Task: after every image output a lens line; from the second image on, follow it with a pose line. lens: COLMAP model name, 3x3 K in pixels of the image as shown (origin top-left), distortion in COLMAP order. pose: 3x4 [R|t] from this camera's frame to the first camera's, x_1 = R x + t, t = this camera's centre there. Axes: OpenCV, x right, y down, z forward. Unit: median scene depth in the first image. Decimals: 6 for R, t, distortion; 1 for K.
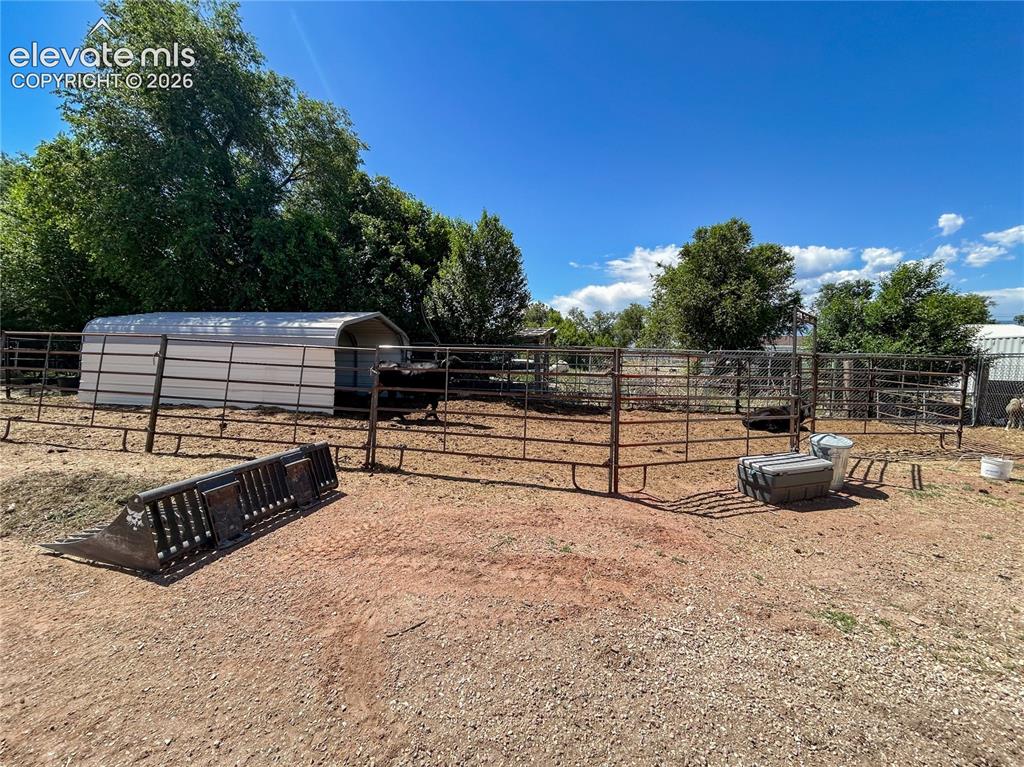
lens RADIAL K [[418.1, 0, 512.0], [0, 418.1, 383.5], [0, 0, 1]] dist [-0.000138, 0.000216]
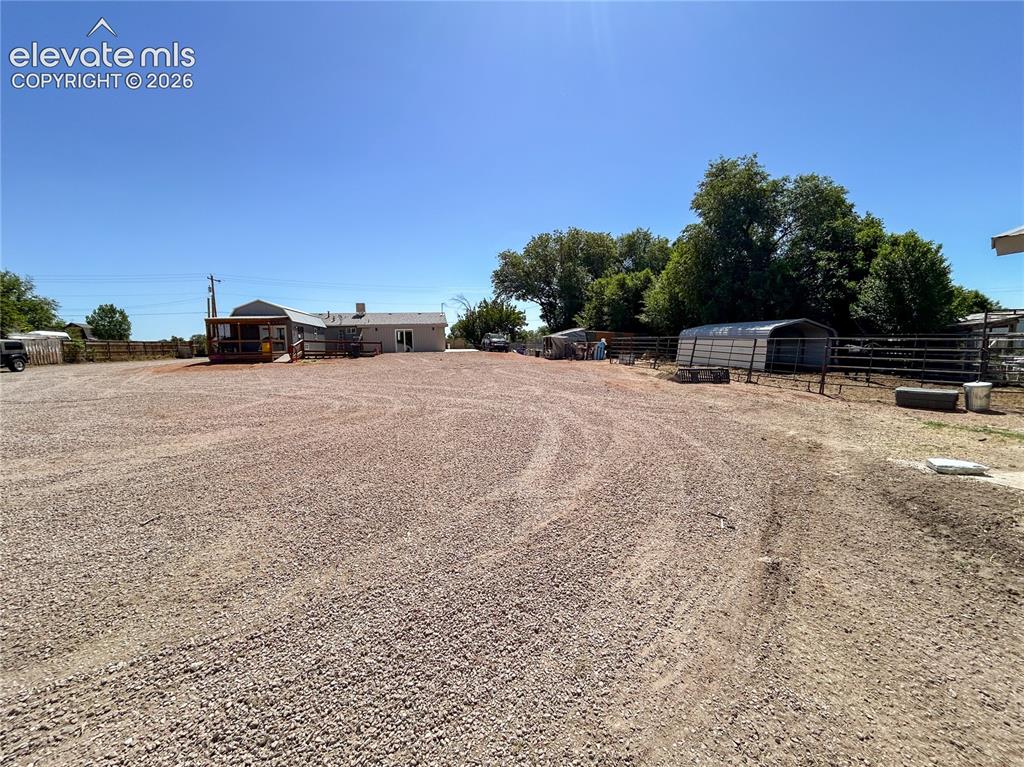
lens RADIAL K [[418.1, 0, 512.0], [0, 418.1, 383.5], [0, 0, 1]] dist [-0.000138, 0.000216]
pose [[0.372154, 0.073532, -0.925254, 1.435024], [-0.057707, 0.996761, 0.056004, 0.123692], [0.926375, 0.032551, 0.375192, -1.309184]]
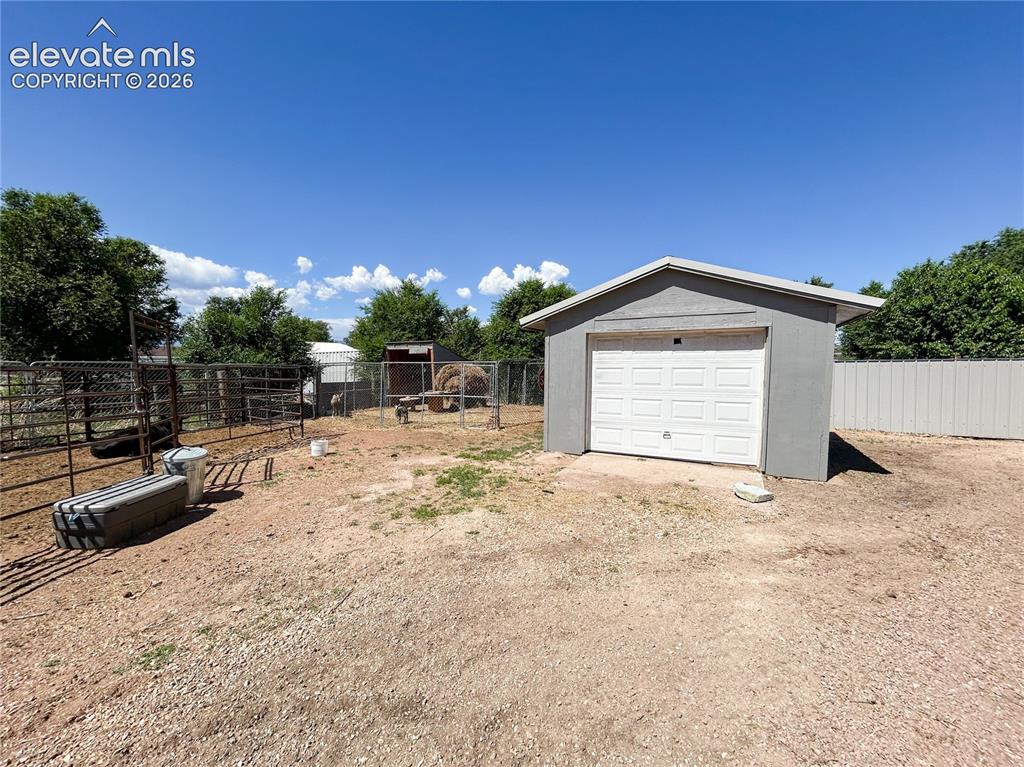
lens RADIAL K [[418.1, 0, 512.0], [0, 418.1, 383.5], [0, 0, 1]] dist [-0.000138, 0.000216]
pose [[0.307847, -0.052111, 0.950008, 0.079881], [0.077269, 0.996570, 0.029627, 0.004090], [-0.948293, 0.064285, 0.310818, -0.019172]]
